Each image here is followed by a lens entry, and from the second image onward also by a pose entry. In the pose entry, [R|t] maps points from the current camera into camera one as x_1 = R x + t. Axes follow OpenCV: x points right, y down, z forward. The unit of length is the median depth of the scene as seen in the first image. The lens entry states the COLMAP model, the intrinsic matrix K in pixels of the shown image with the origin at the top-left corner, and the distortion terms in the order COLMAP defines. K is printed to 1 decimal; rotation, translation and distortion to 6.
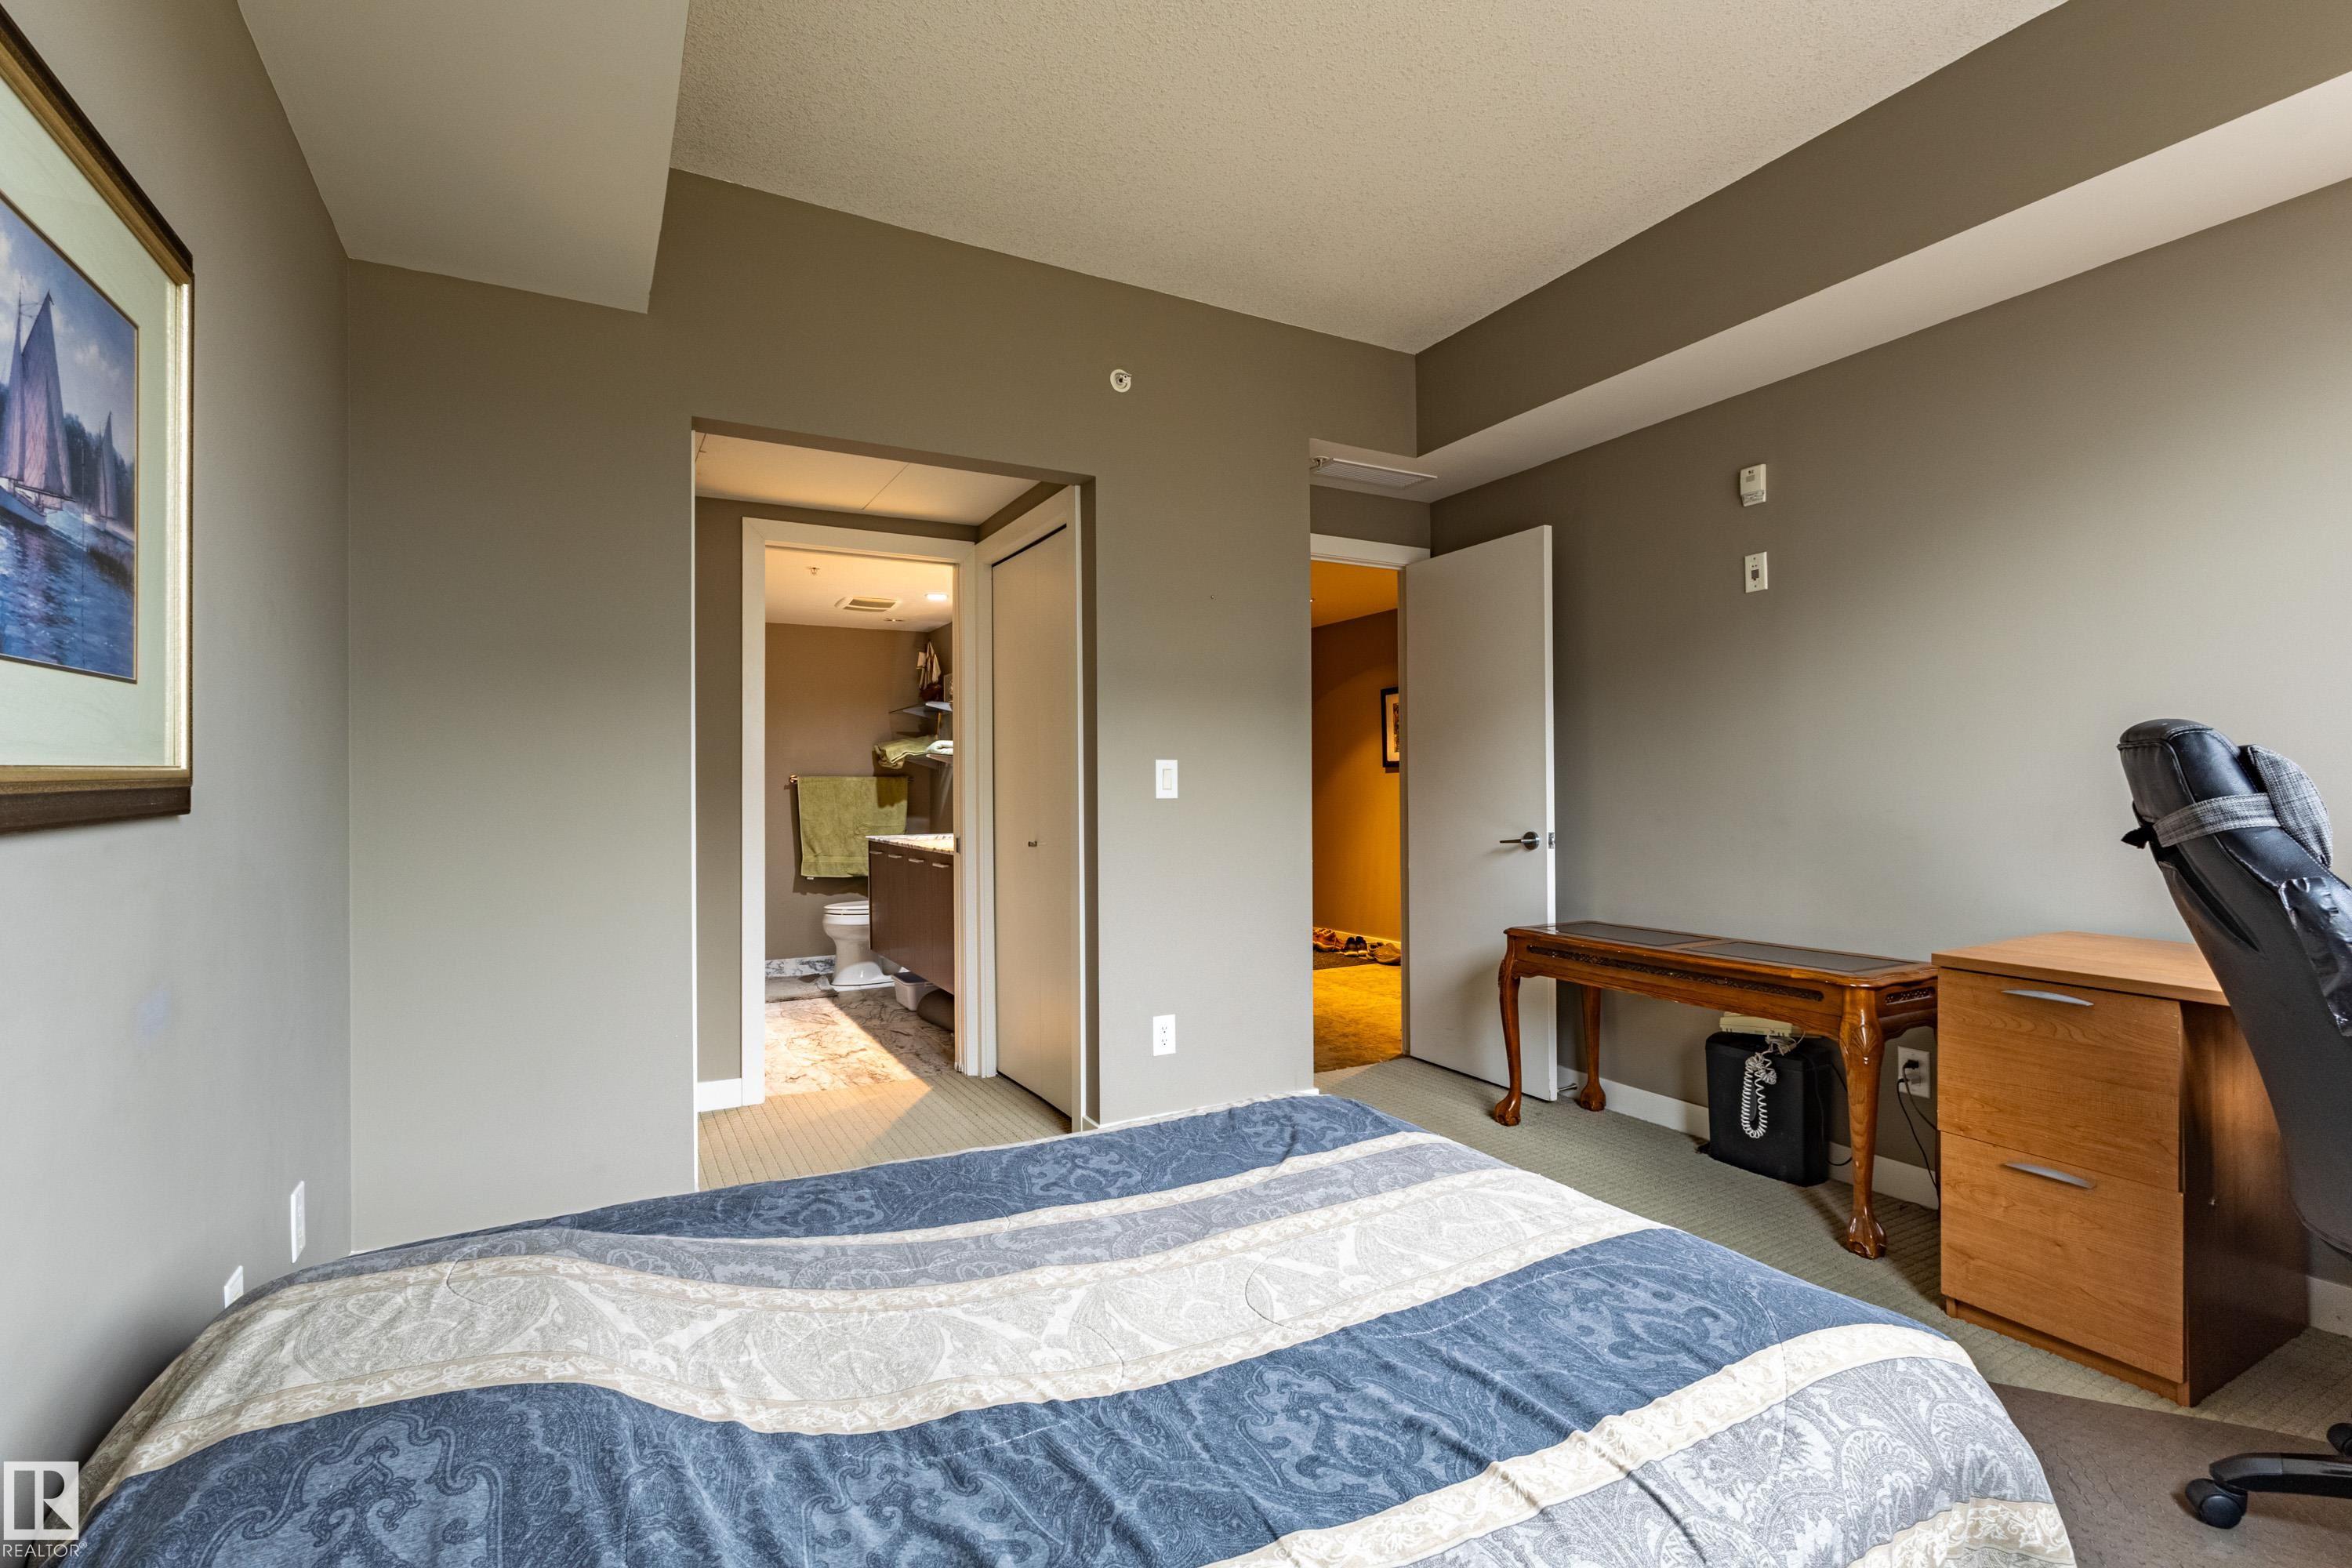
lens RADIAL K [[1100.0, 0, 1177.1], [0, 1100.0, 787.8], [0, 0, 1]] dist [0.018537, 0.000629]
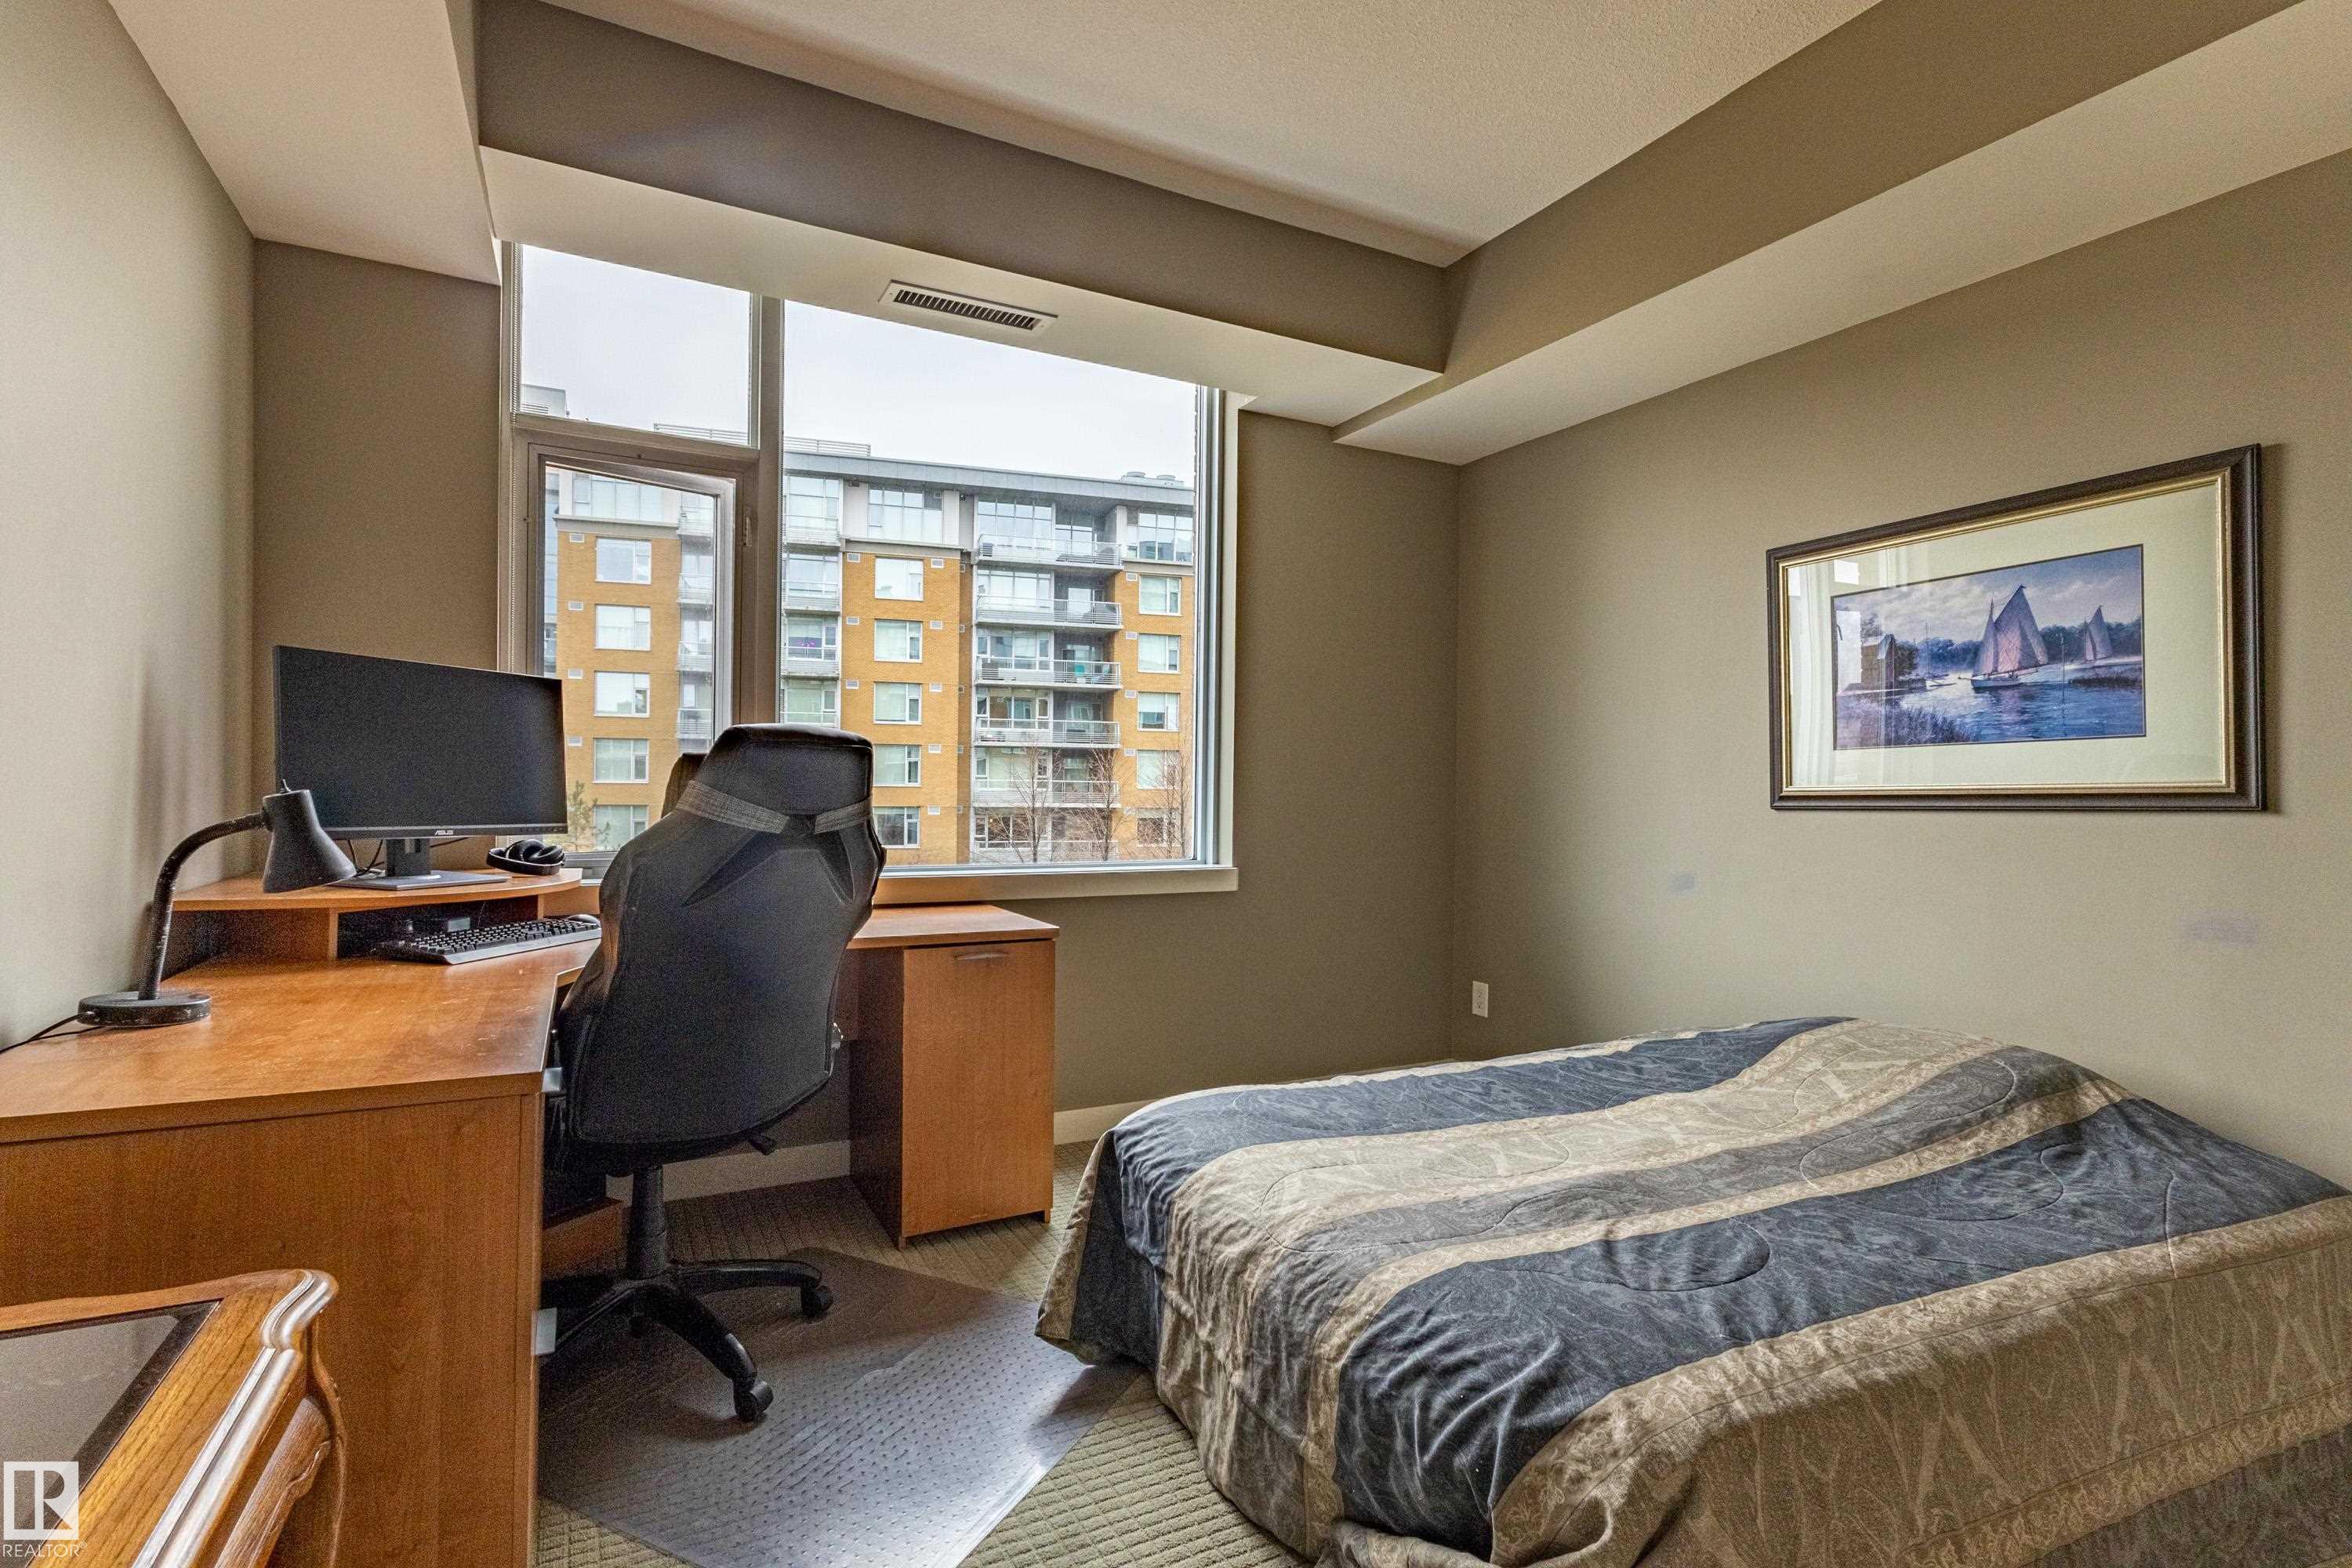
lens RADIAL K [[1124.0, 0, 1175.3], [0, 1124.0, 783.7], [0, 0, 1]] dist [-0.001754, 0.000014]
pose [[-0.999739, -0.003435, 0.022568, 0.340993], [-0.003642, 0.999952, -0.009127, 0.003950], [-0.022536, -0.009206, -0.999704, 1.574729]]
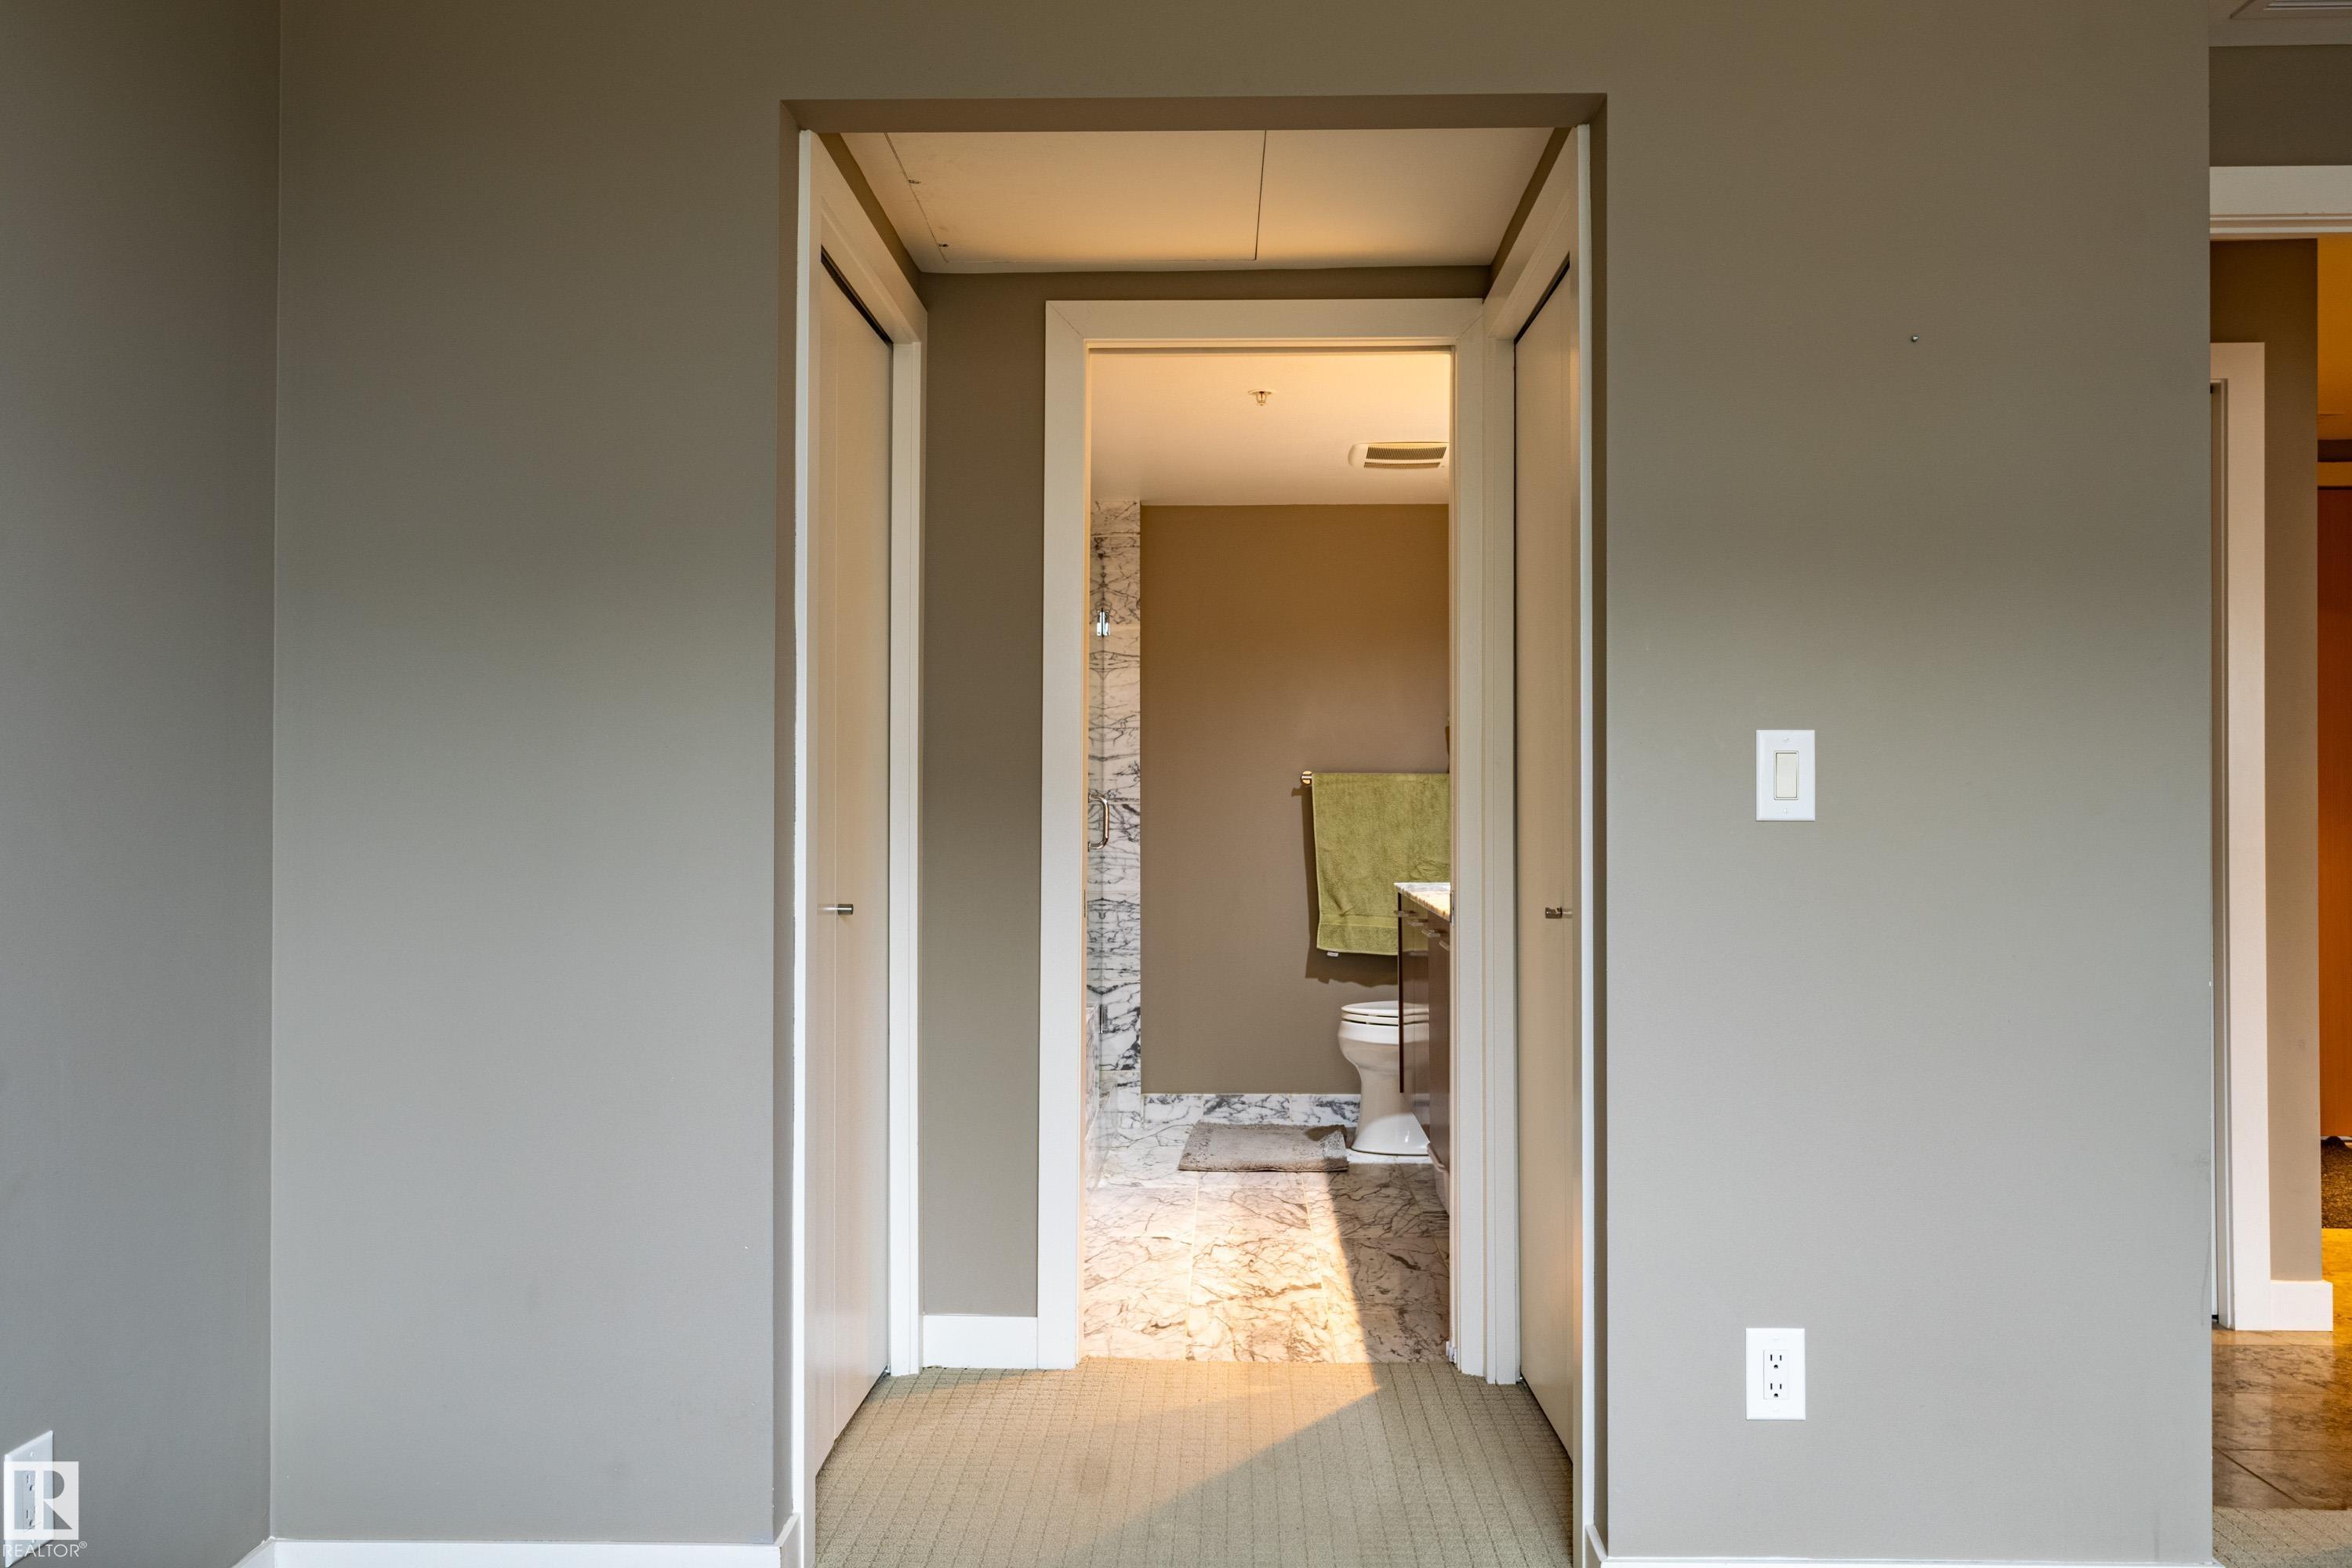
lens RADIAL K [[1878.2, 0, 1179.1], [0, 1878.2, 784.9], [0, 0, 1]] dist [0.006472, 0.002675]
pose [[0.864338, 0.002894, -0.502904, 0.125160], [-0.005801, 0.999974, -0.004216, 0.000408], [0.502879, 0.006562, 0.864332, 0.202508]]
